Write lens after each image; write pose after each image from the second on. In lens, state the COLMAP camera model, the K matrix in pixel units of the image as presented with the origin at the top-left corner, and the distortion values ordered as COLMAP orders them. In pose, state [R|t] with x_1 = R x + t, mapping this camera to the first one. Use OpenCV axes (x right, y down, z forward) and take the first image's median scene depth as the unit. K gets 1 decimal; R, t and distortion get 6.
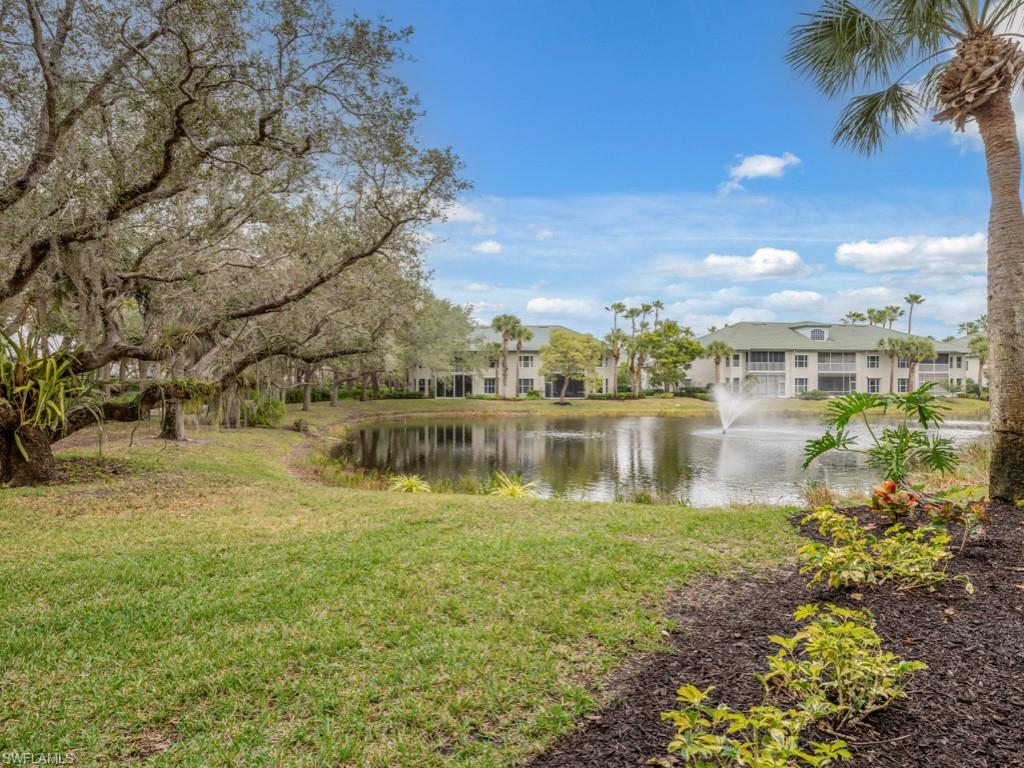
lens RADIAL K [[550.7, 0, 509.7], [0, 550.7, 385.1], [0, 0, 1]] dist [0.019422, -0.001035]
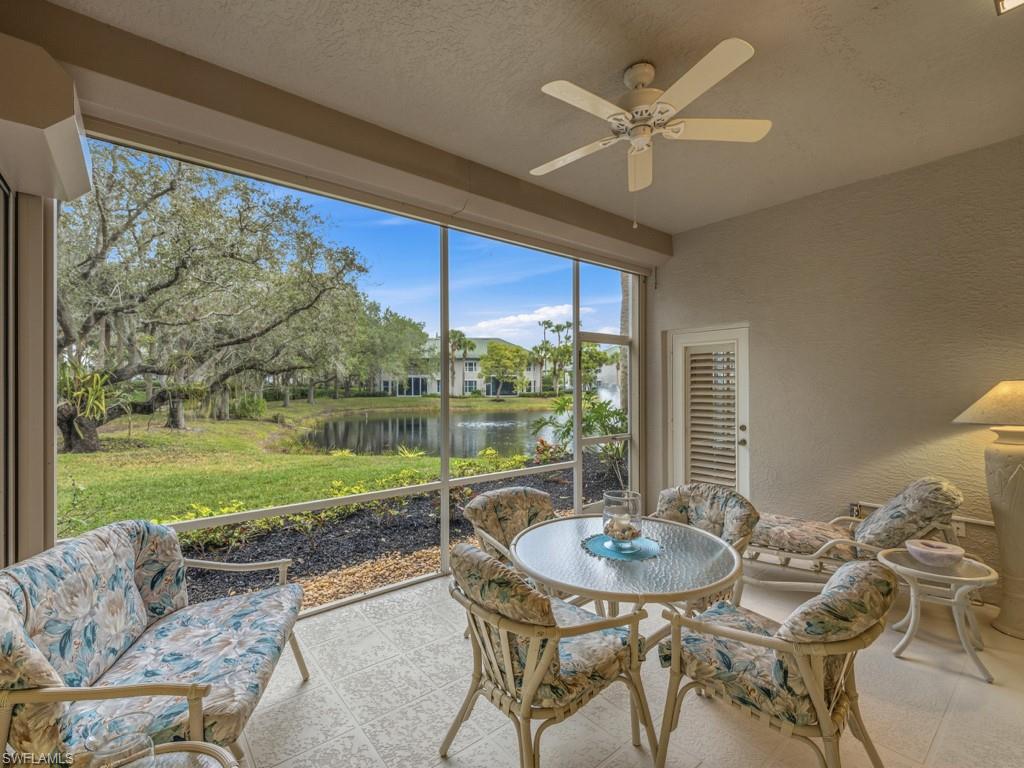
lens RADIAL K [[459.8, 0, 511.7], [0, 459.8, 388.5], [0, 0, 1]] dist [0.004034, 0.000090]
pose [[0.995971, -0.001087, 0.089673, 0.033830], [0.000366, 0.999967, 0.008054, -0.002442], [-0.089679, -0.007989, 0.995939, -0.059556]]
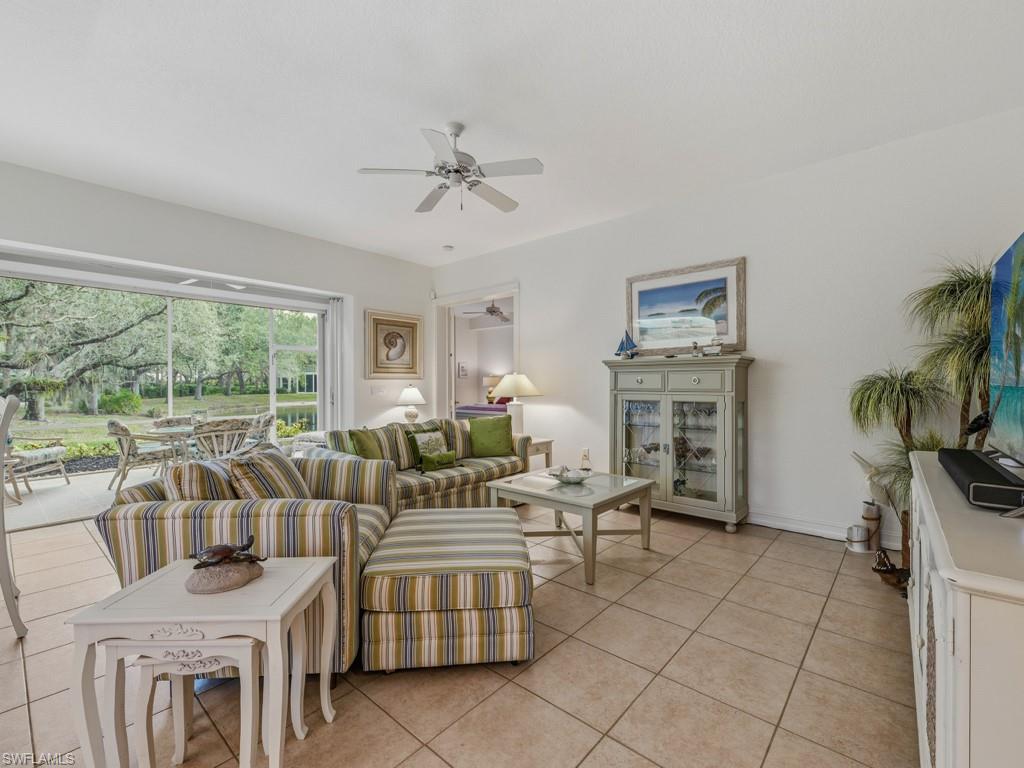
lens RADIAL K [[453.3, 0, 509.0], [0, 453.3, 386.1], [0, 0, 1]] dist [0.010068, -0.002191]
pose [[0.967837, -0.004525, 0.251537, 0.083252], [0.002418, 0.999959, 0.008684, 0.000394], [-0.251566, -0.007796, 0.967809, -0.132755]]
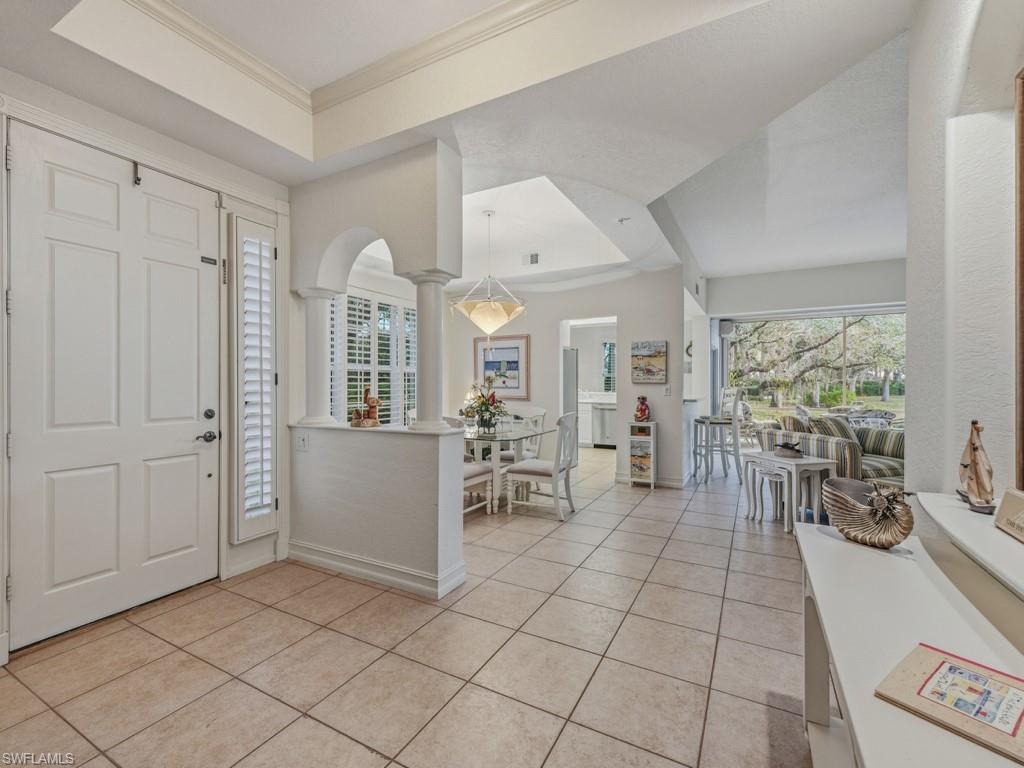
lens RADIAL K [[453.3, 0, 505.9], [0, 453.3, 384.7], [0, 0, 1]] dist [0.010068, -0.002191]
pose [[0.456878, 0.001782, -0.889528, 0.112472], [0.004214, 0.999982, 0.004167, 0.000279], [0.889519, -0.005652, 0.456863, -0.169144]]
